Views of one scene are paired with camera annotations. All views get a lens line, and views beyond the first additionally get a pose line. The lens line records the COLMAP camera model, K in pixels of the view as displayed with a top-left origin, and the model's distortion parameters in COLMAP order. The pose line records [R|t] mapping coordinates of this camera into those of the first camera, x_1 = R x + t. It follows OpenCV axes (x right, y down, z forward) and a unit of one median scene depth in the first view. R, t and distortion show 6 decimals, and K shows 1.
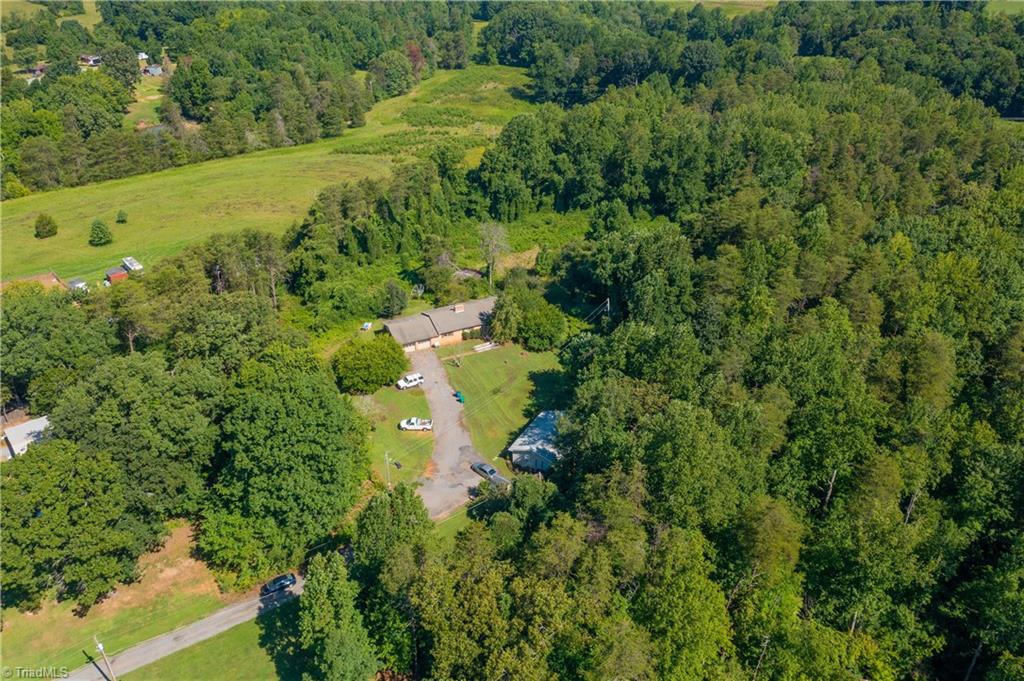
lens RADIAL K [[804.2, 0, 512.0], [0, 804.2, 340.5], [0, 0, 1]] dist [-0.006212, 0.052156]
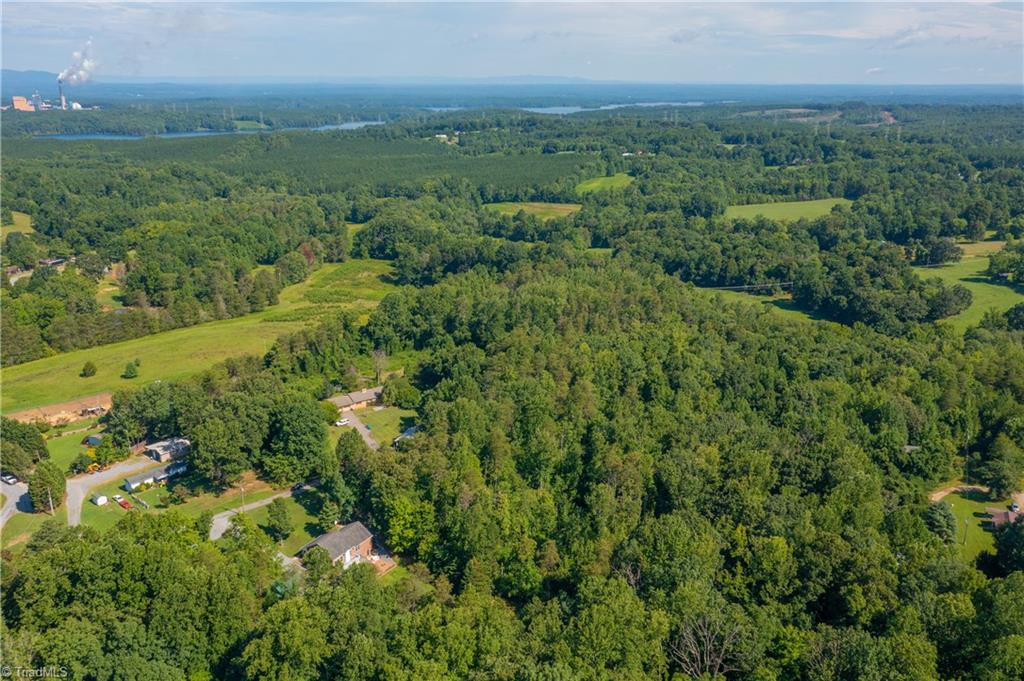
lens RADIAL K [[825.8, 0, 512.0], [0, 825.8, 340.5], [0, 0, 1]] dist [-0.005587, 0.051893]
pose [[0.986086, -0.036621, 0.162155, -0.024845], [0.070984, 0.974794, -0.211513, 0.211459], [-0.150322, 0.220080, 0.963830, -0.717472]]
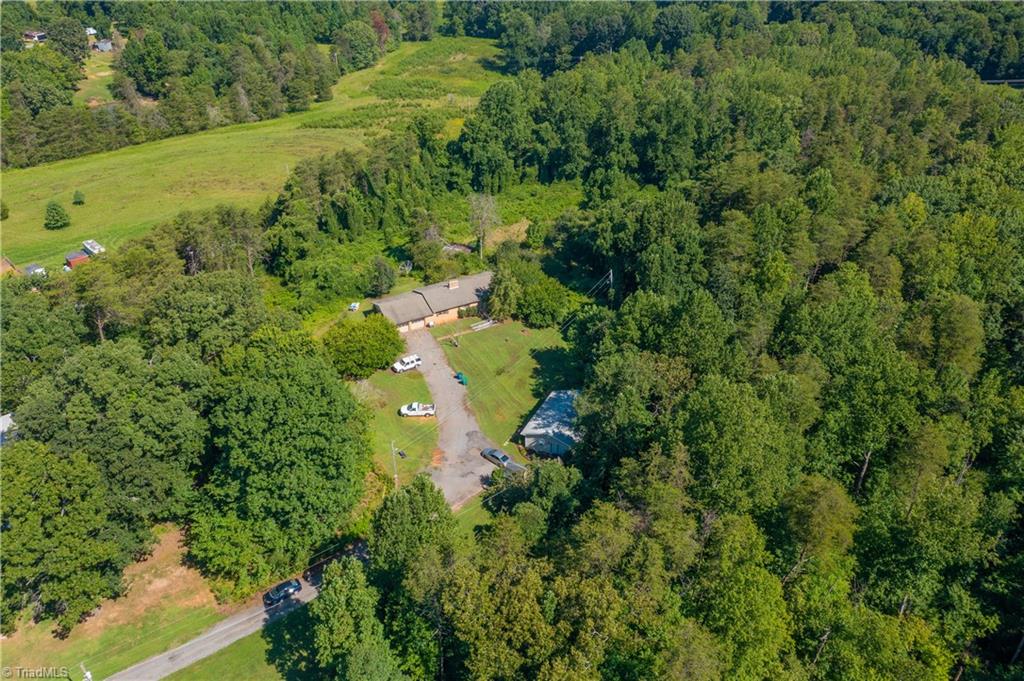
lens RADIAL K [[802.3, 0, 512.0], [0, 802.3, 340.5], [0, 0, 1]] dist [0.005103, 0.021396]
pose [[0.998617, -0.029970, 0.043198, -0.029931], [0.028873, 0.999250, 0.025795, 0.002304], [-0.043939, -0.024512, 0.998733, 0.044201]]
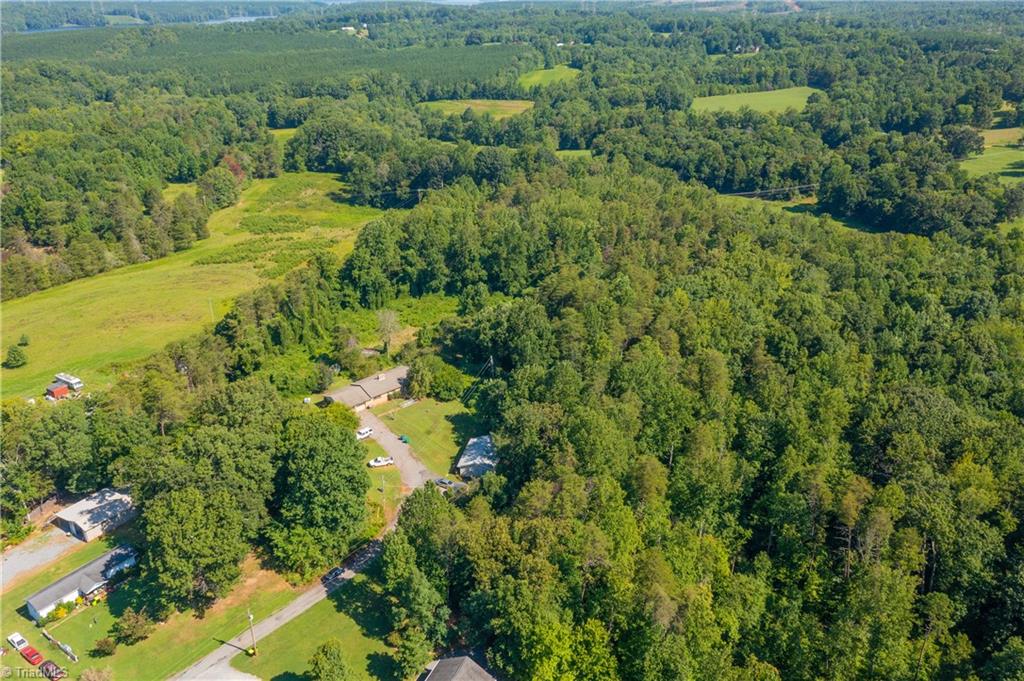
lens RADIAL K [[802.3, 0, 512.0], [0, 802.3, 340.5], [0, 0, 1]] dist [0.005103, 0.021396]
pose [[0.957000, -0.111931, 0.267625, -0.153789], [0.137483, 0.987376, -0.078664, 0.024736], [-0.255442, 0.112075, 0.960307, -0.229732]]
